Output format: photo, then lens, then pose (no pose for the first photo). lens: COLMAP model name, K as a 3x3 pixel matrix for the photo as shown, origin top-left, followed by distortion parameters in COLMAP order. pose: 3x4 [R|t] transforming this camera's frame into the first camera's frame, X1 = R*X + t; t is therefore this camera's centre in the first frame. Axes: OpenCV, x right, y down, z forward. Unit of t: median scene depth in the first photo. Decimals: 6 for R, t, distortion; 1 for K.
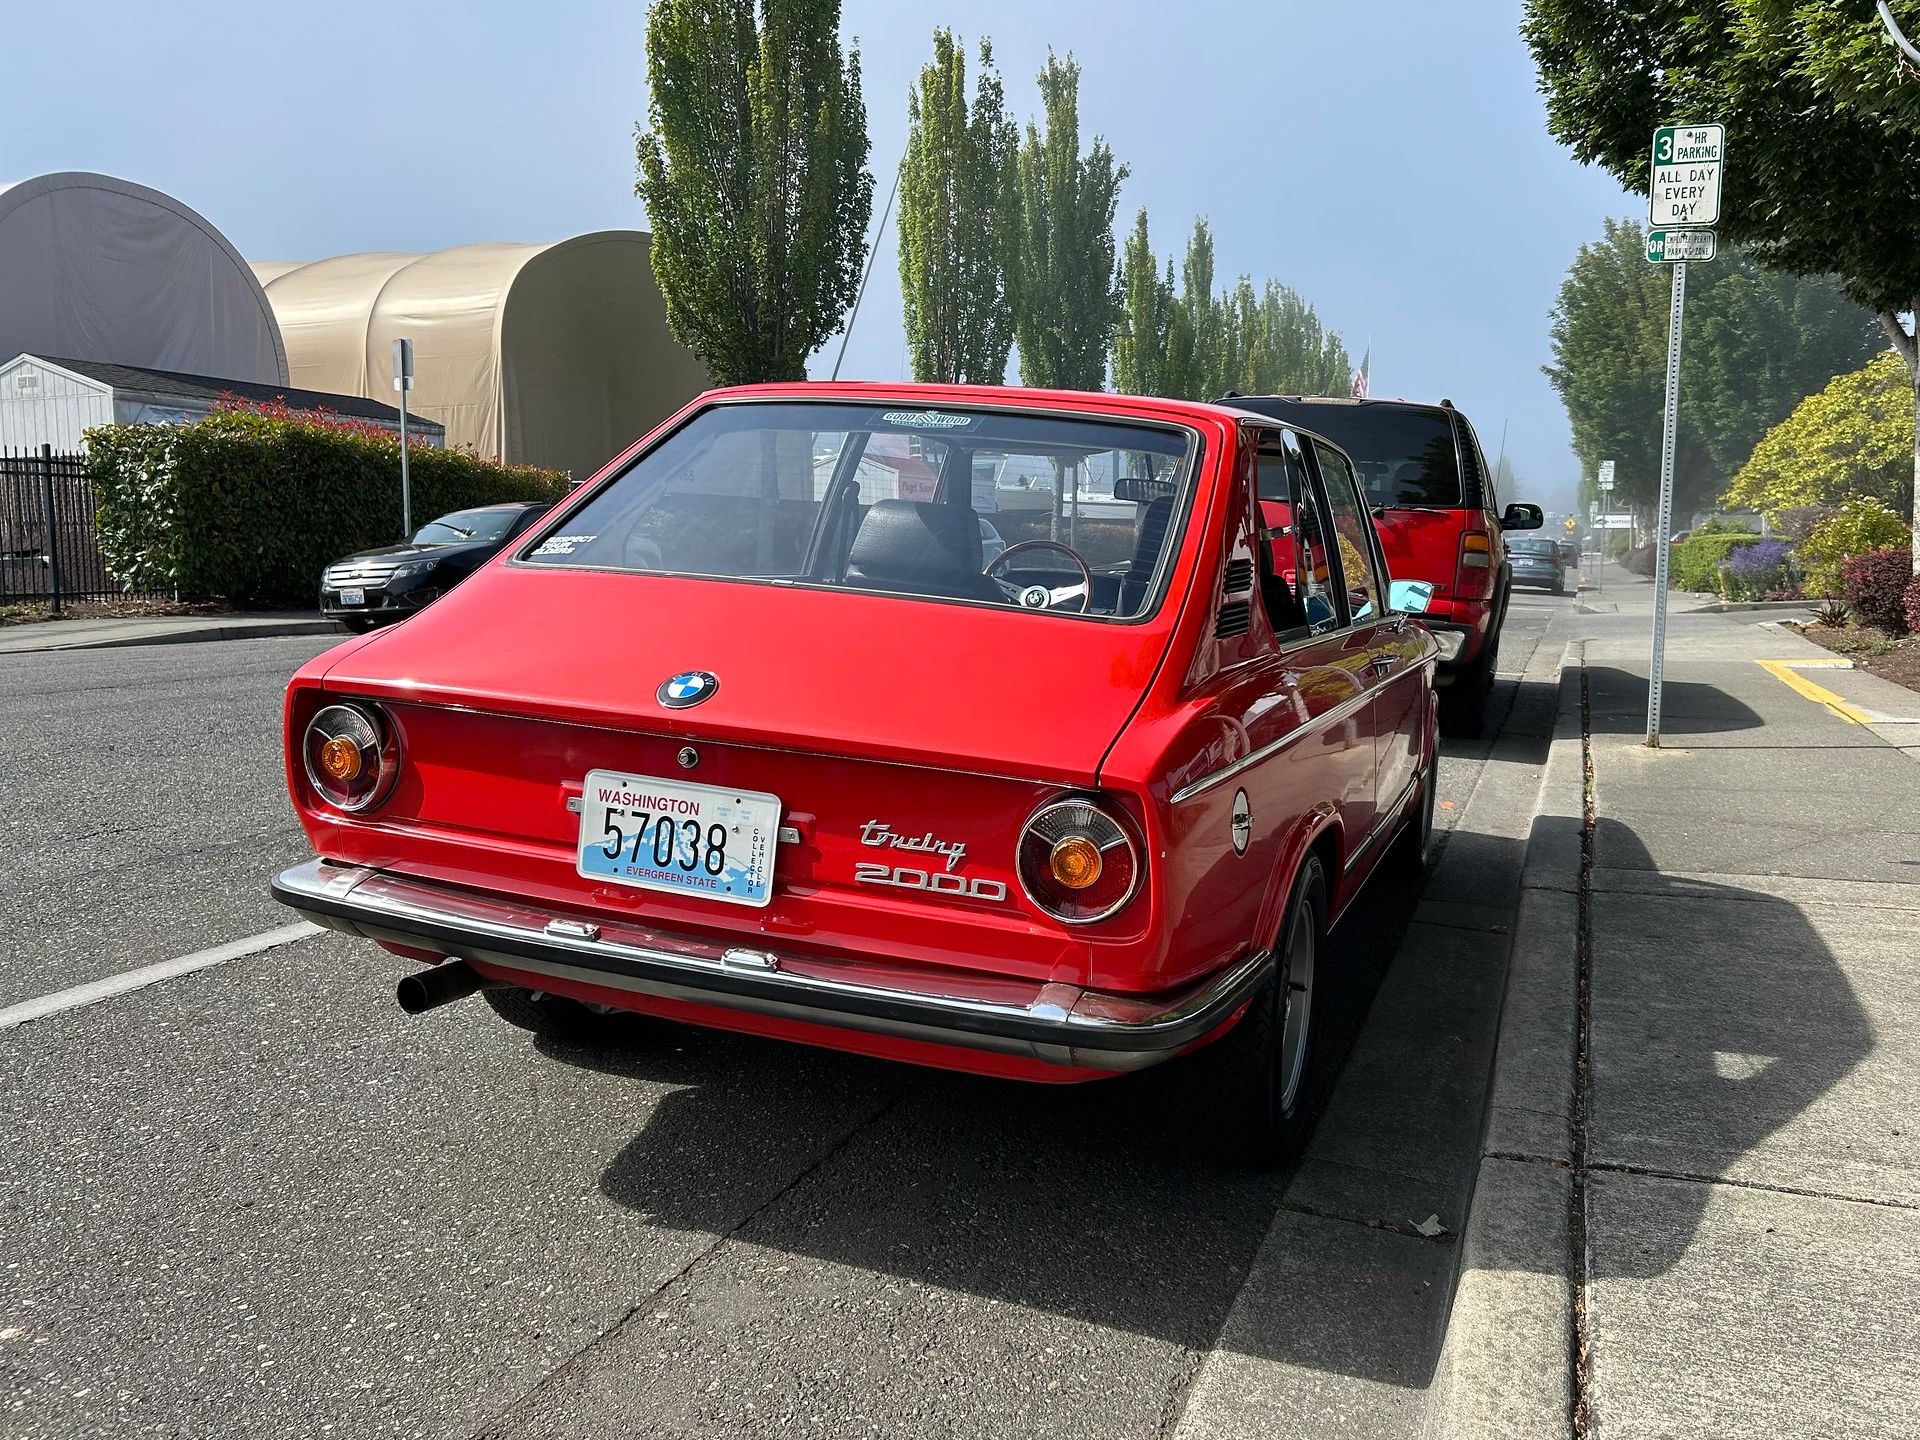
lens RADIAL K [[1547.9, 0, 1046.2], [0, 1547.9, 720.2], [0, 0, 1]] dist [0.086072, -0.110428]
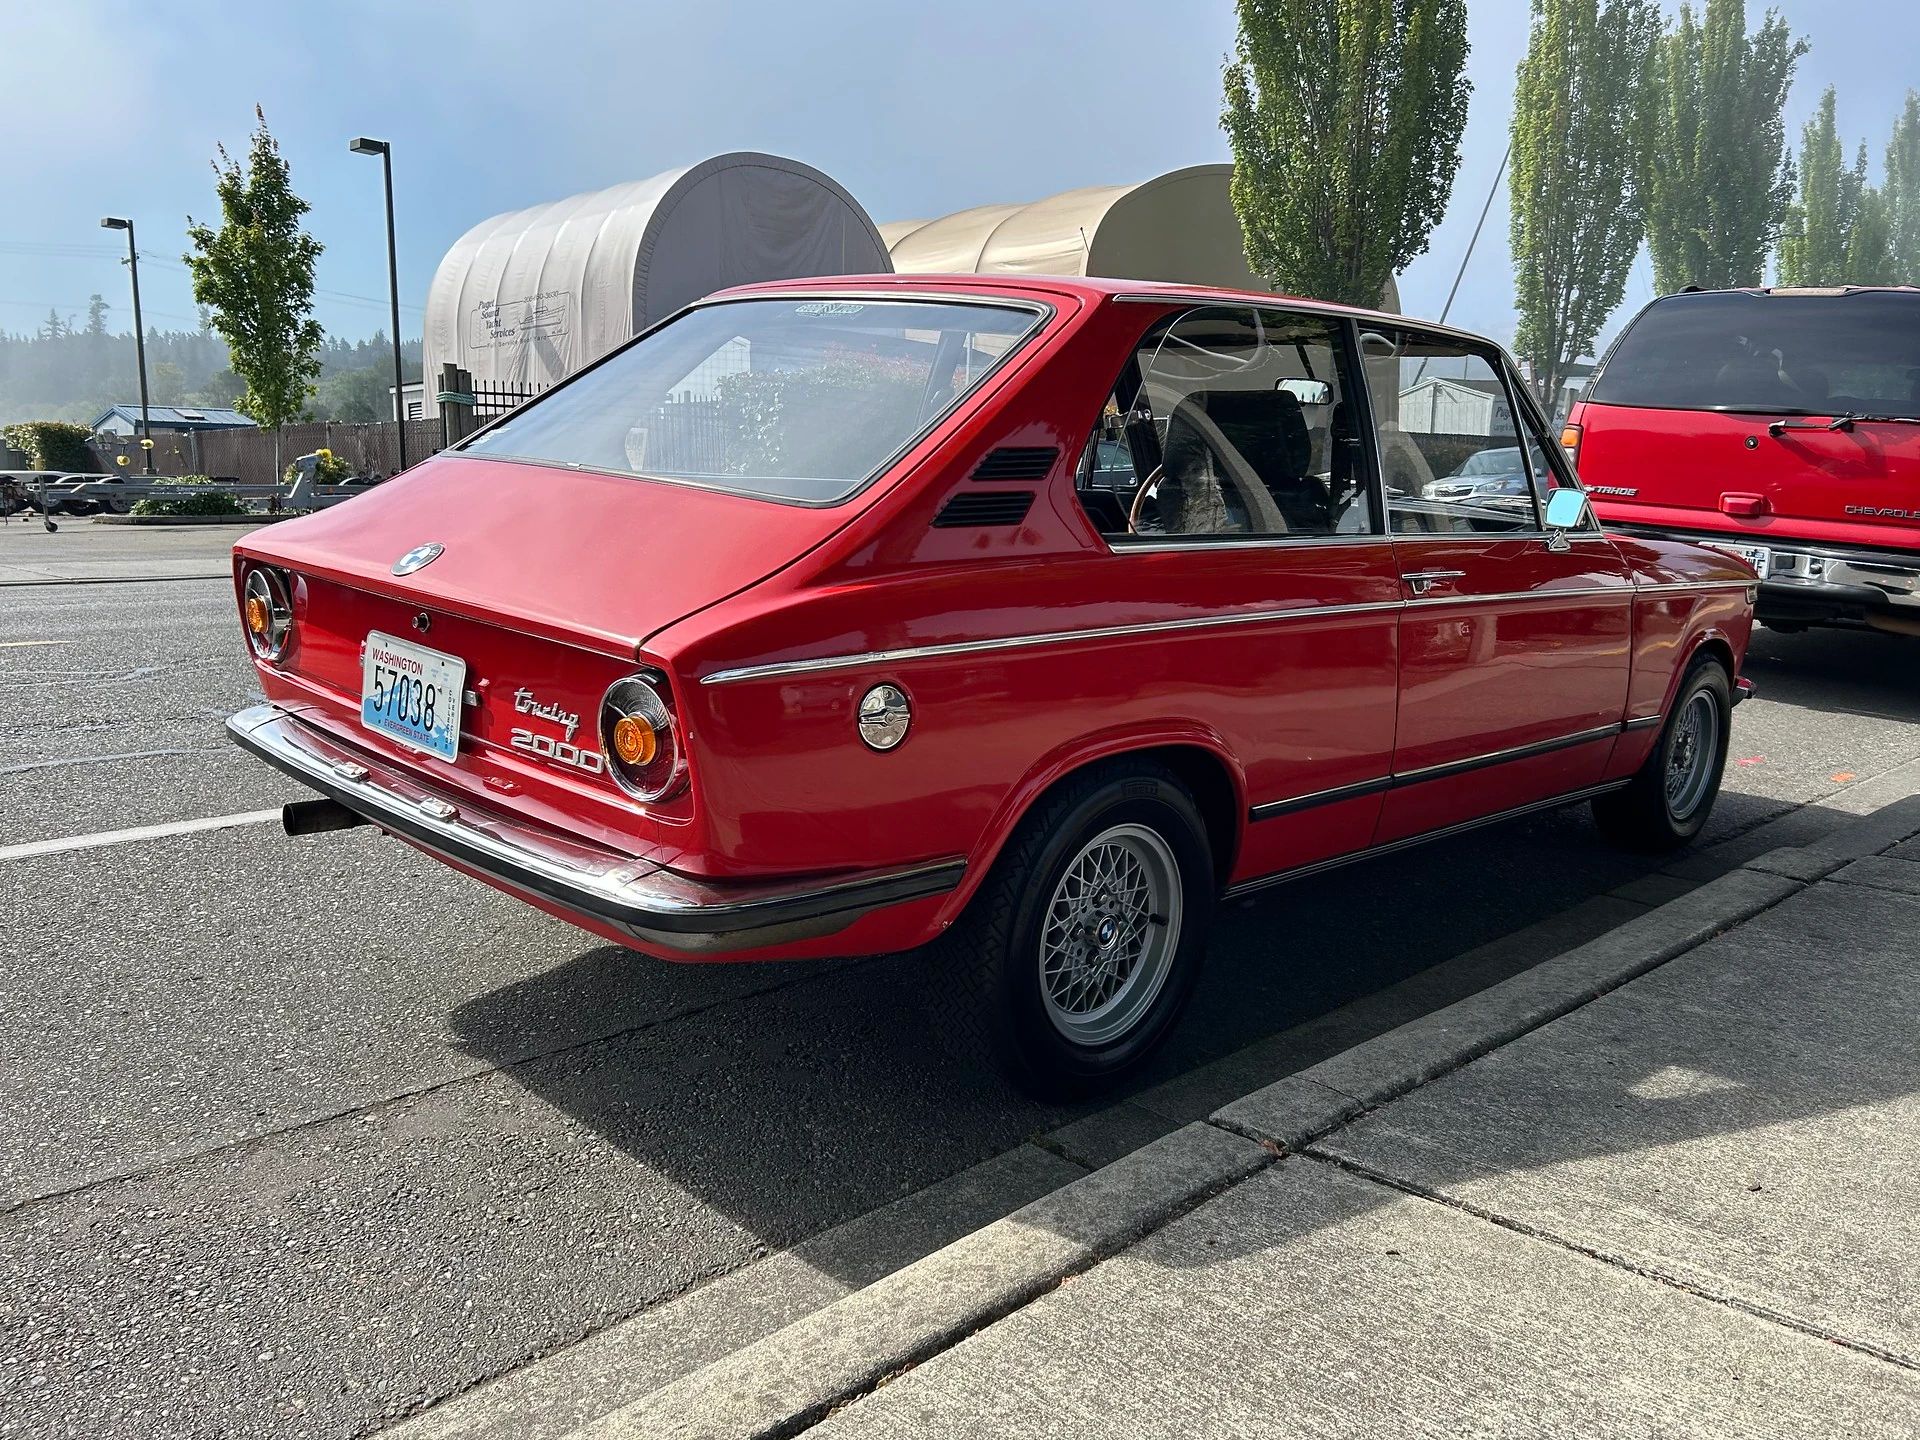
lens RADIAL K [[1548.8, 0, 983.1], [0, 1548.8, 722.0], [0, 0, 1]] dist [0.050242, -0.049785]
pose [[0.906845, 0.069637, -0.415672, 0.354229], [-0.052156, 0.997217, 0.053277, 0.009229], [0.418226, -0.026634, 0.907953, 0.106627]]
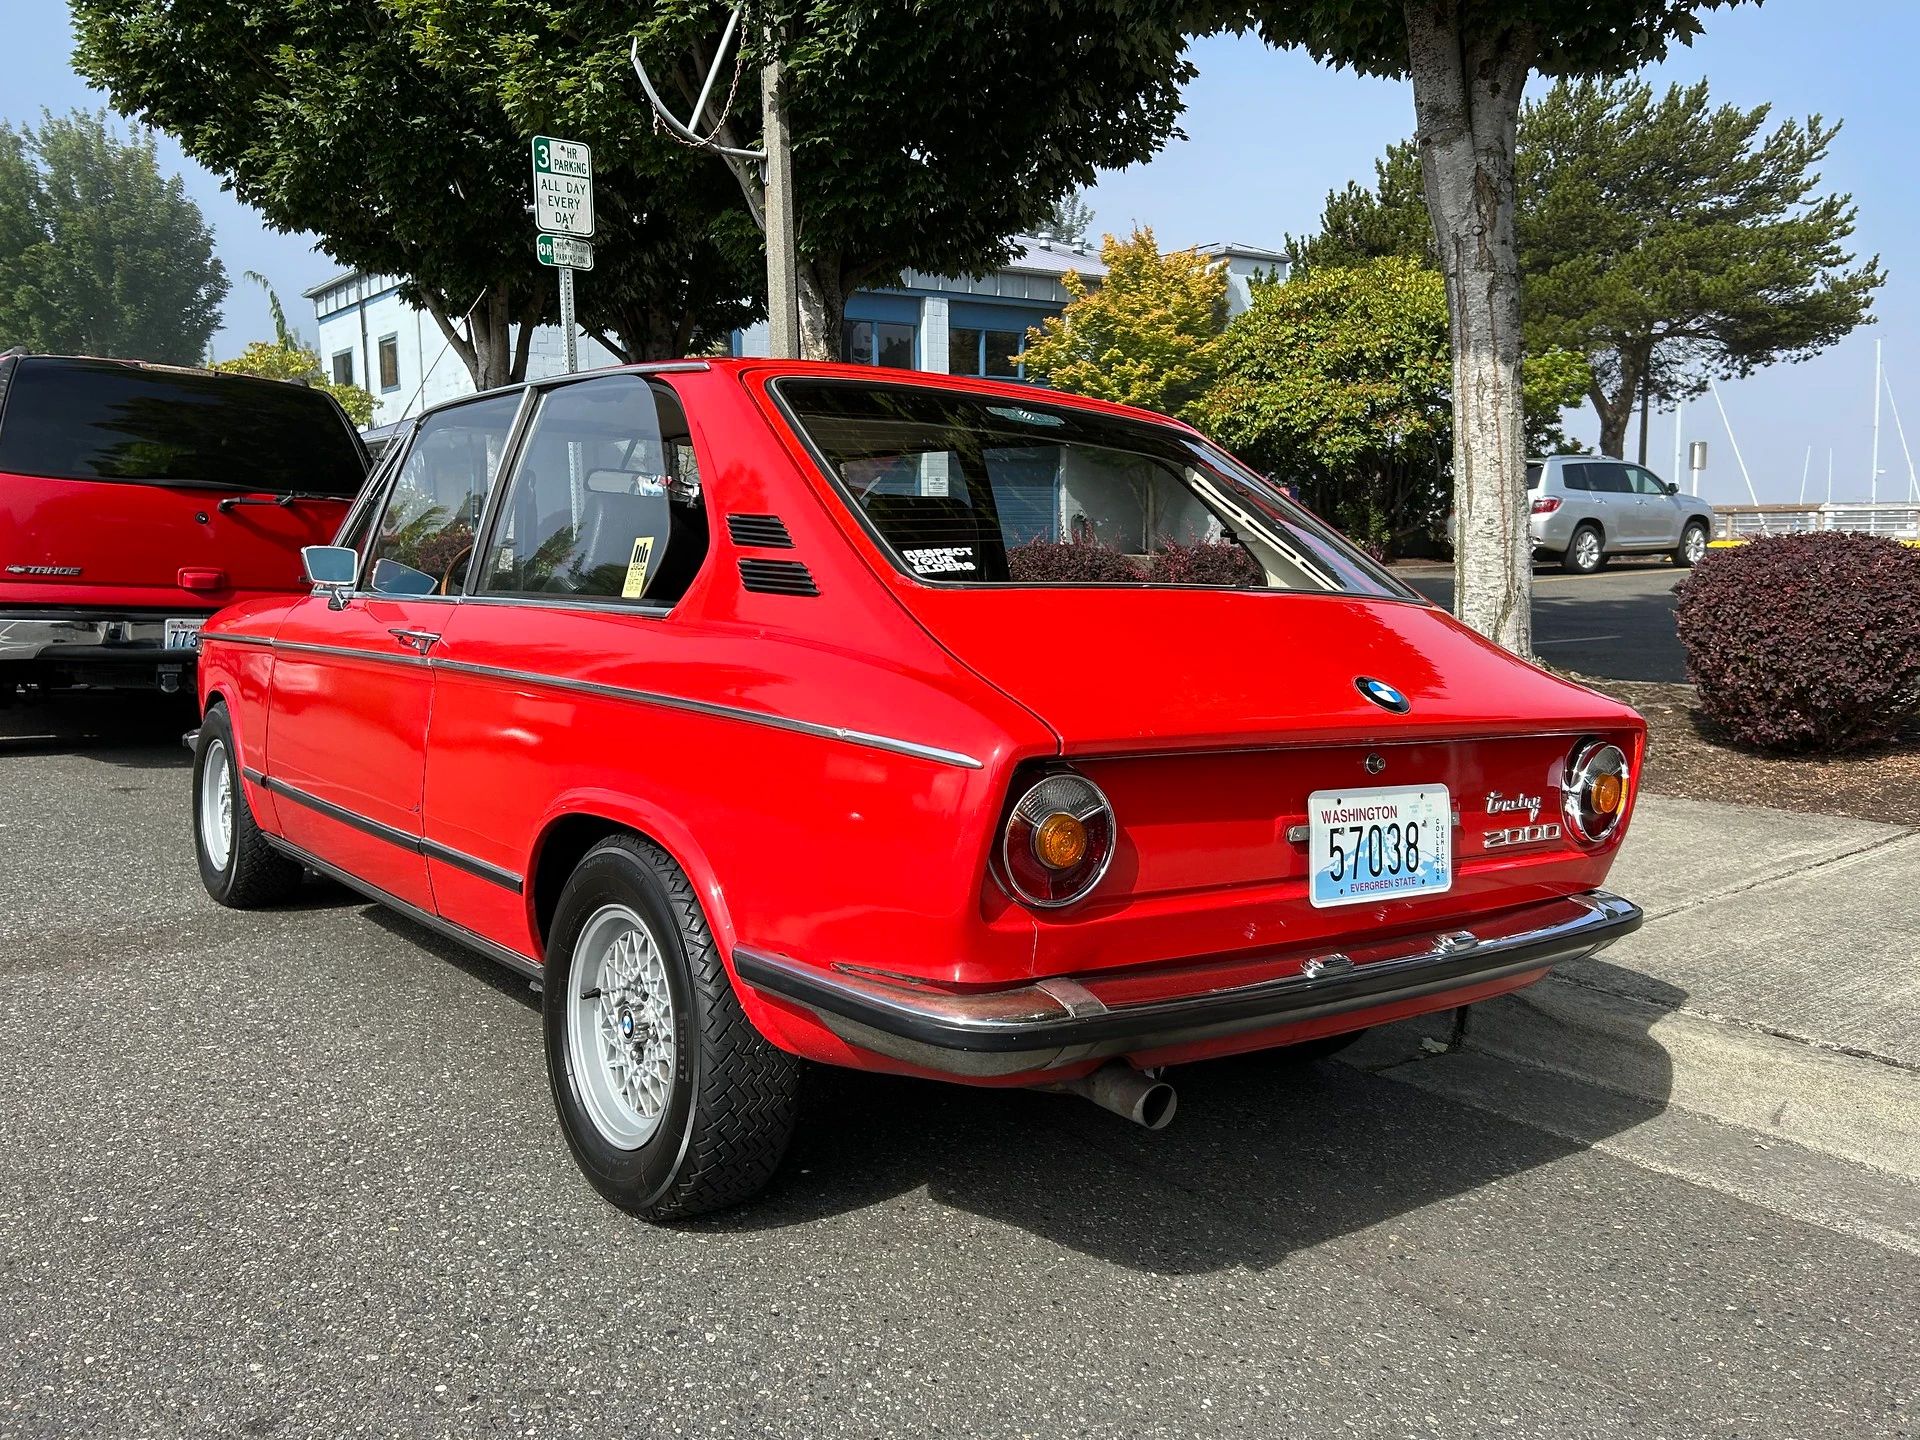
lens RADIAL K [[1548.8, 0, 983.1], [0, 1548.8, 722.0], [0, 0, 1]] dist [0.050242, -0.049785]
pose [[0.543727, -0.119066, 0.830773, -0.726591], [0.109389, 0.991495, 0.070507, -0.060985], [-0.832102, 0.052541, 0.552128, 0.401429]]
